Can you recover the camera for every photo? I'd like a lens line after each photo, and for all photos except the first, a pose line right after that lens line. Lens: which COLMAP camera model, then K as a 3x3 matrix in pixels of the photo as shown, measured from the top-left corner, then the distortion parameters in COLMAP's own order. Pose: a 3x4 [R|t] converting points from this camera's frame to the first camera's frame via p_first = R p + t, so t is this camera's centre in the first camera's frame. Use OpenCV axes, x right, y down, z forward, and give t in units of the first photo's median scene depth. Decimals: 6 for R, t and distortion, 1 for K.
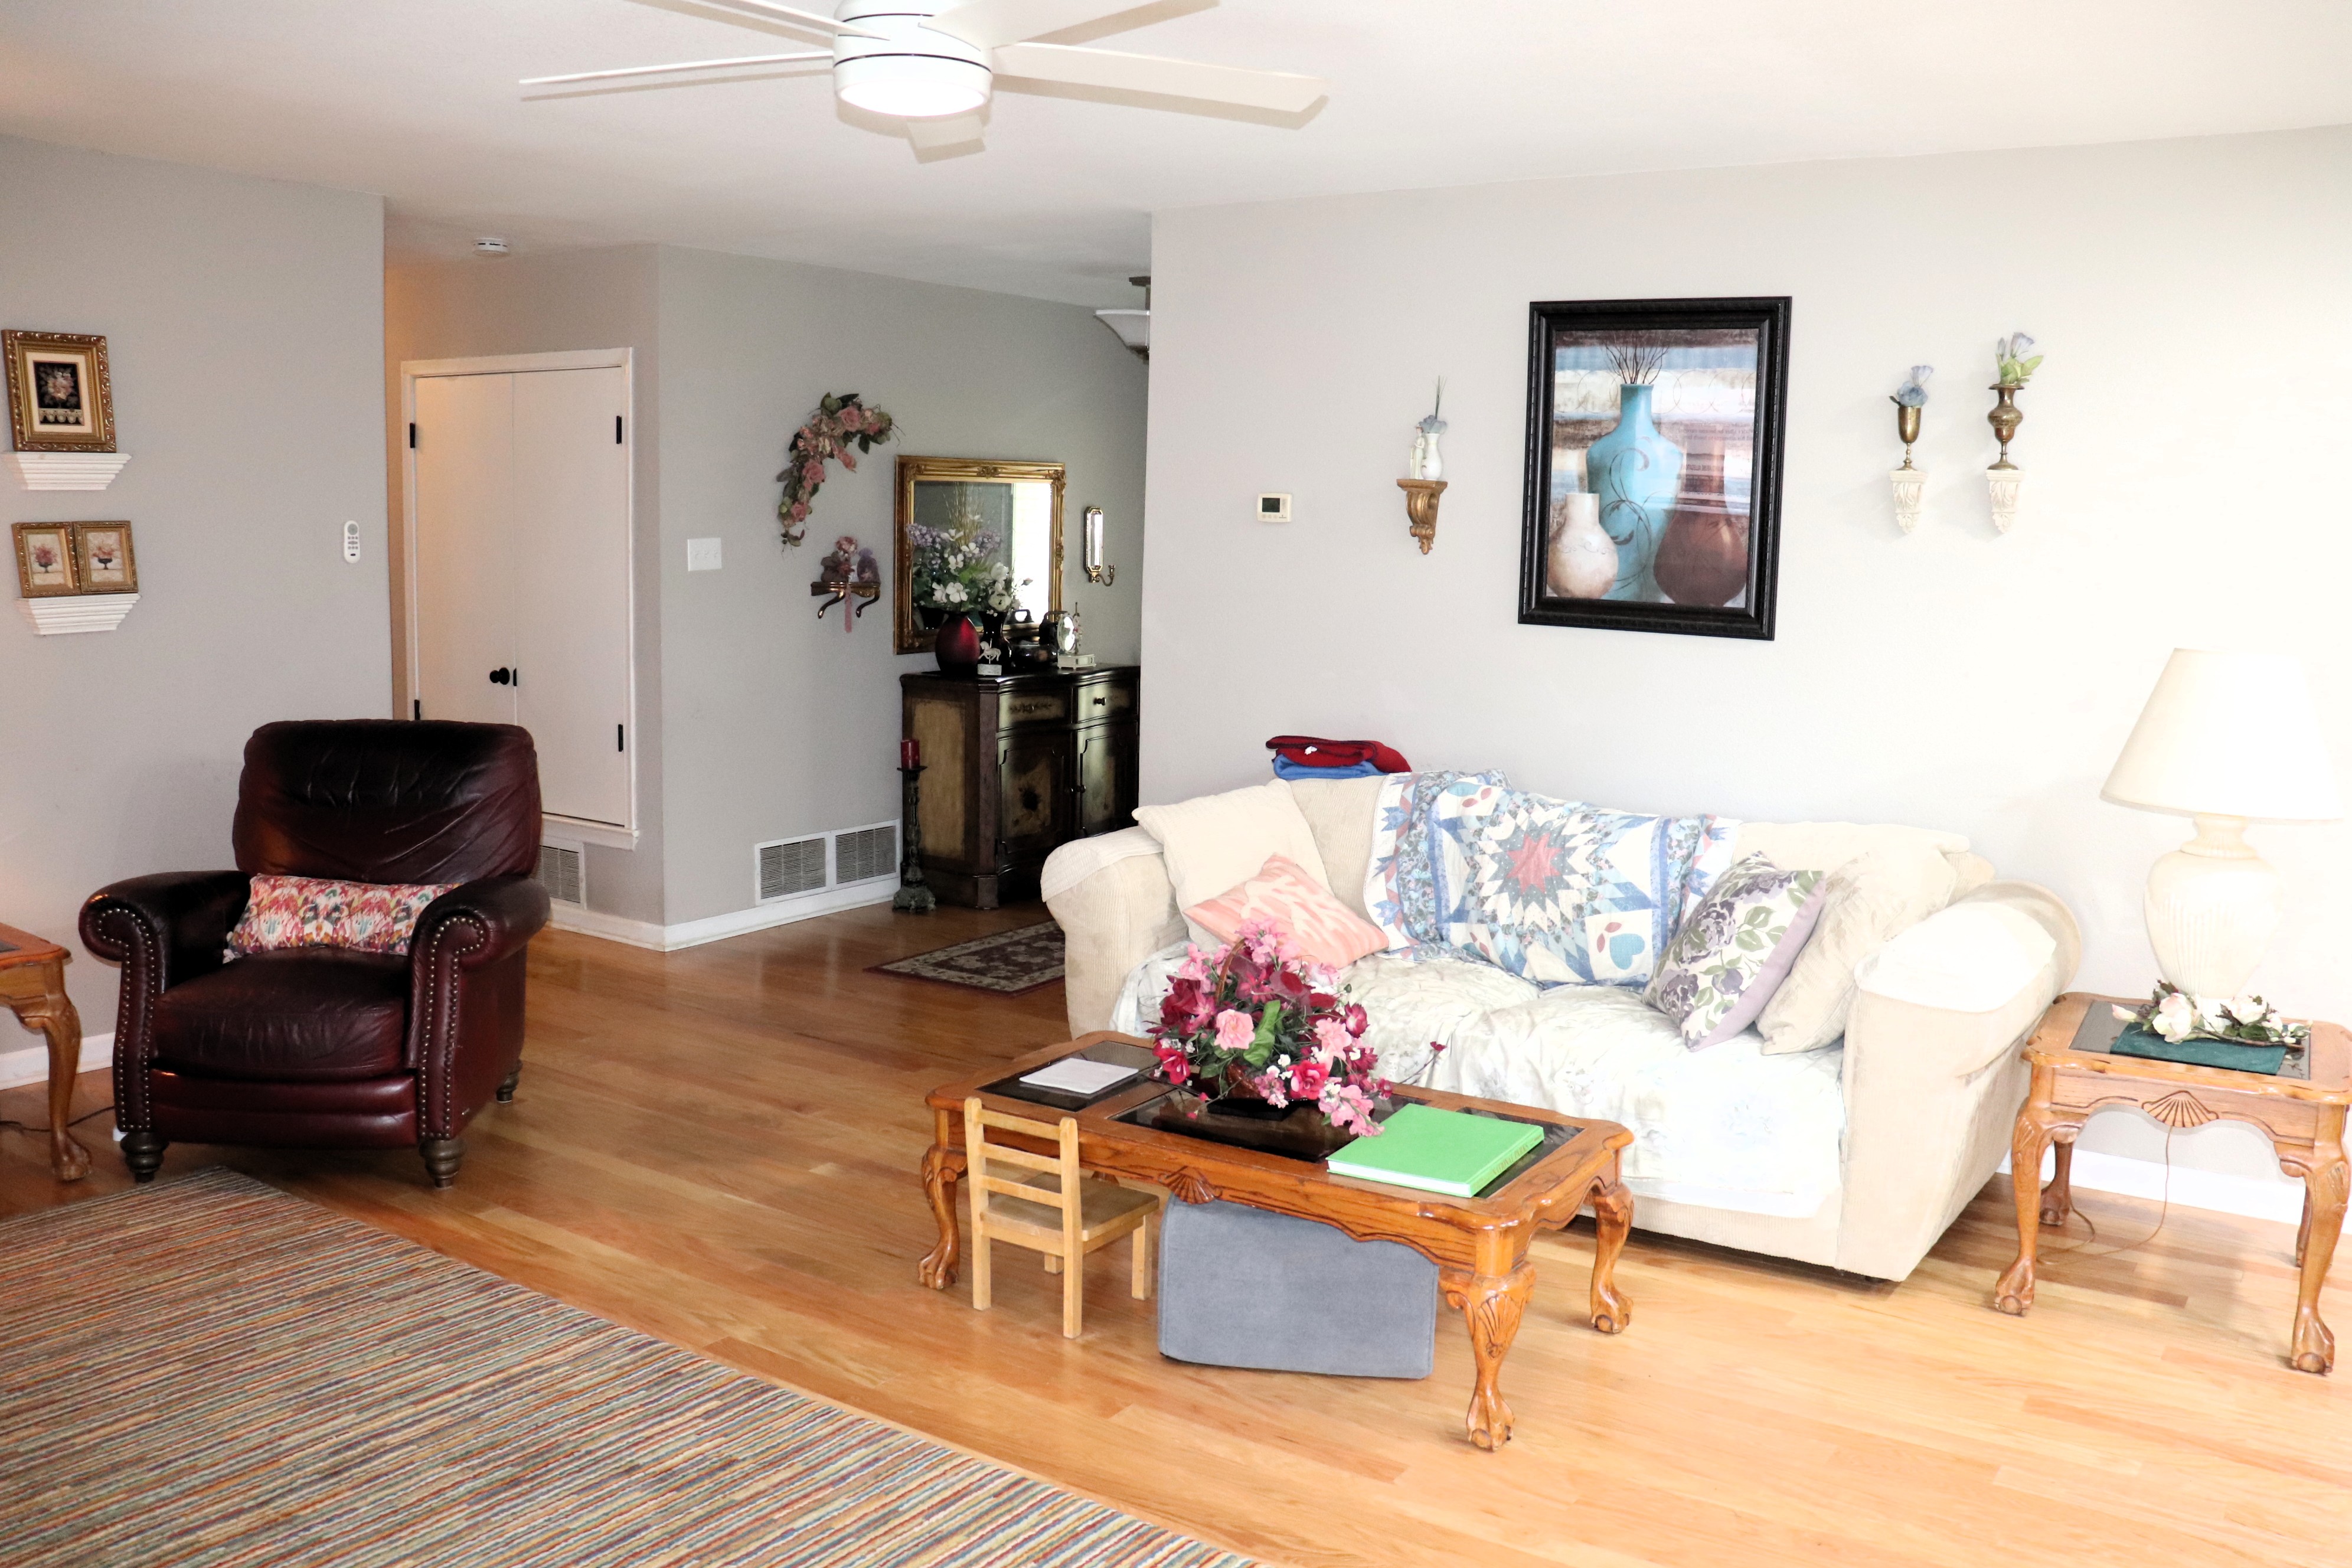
lens RADIAL K [[2047.9, 0, 1176.0], [0, 2047.9, 784.0], [0, 0, 1]] dist [-0.185290, 0.180050]
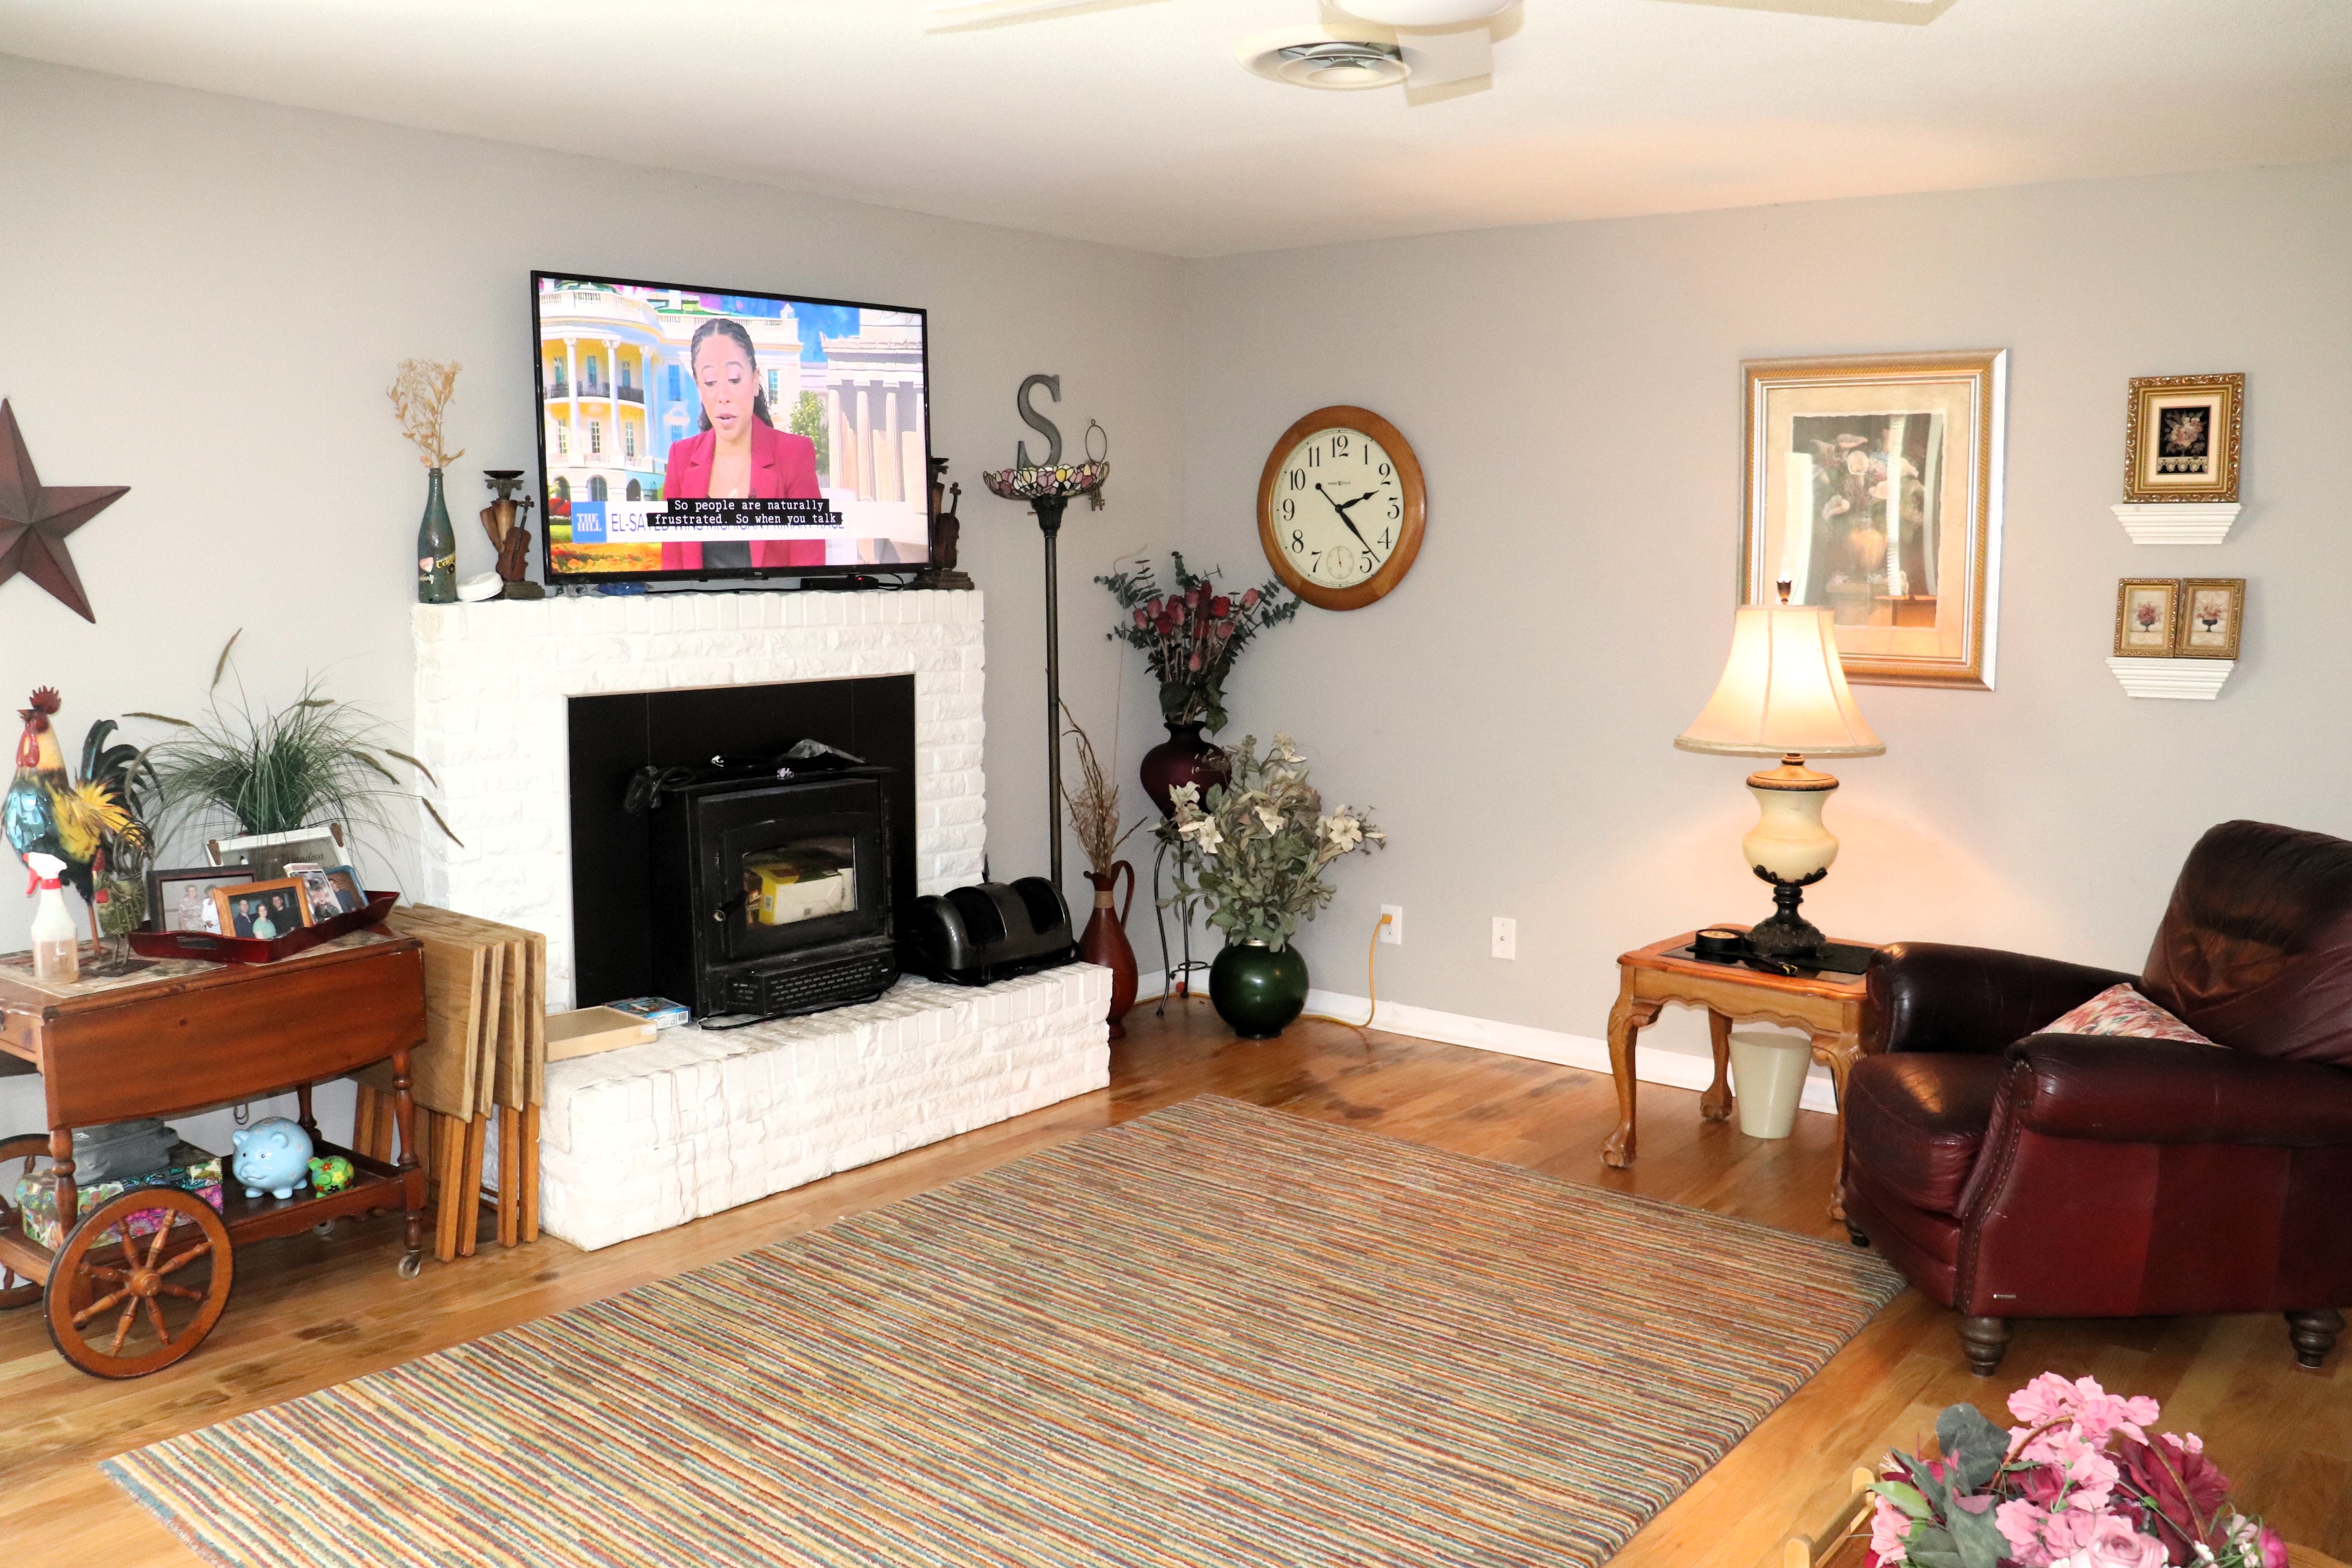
lens RADIAL K [[2047.9, 0, 1176.0], [0, 2047.9, 784.0], [0, 0, 1]] dist [-0.185290, 0.180050]
pose [[-0.113994, 0.107234, -0.987677, 0.425214], [-0.138249, 0.982773, 0.122657, -0.088493], [0.983815, 0.150528, -0.097205, 0.650334]]
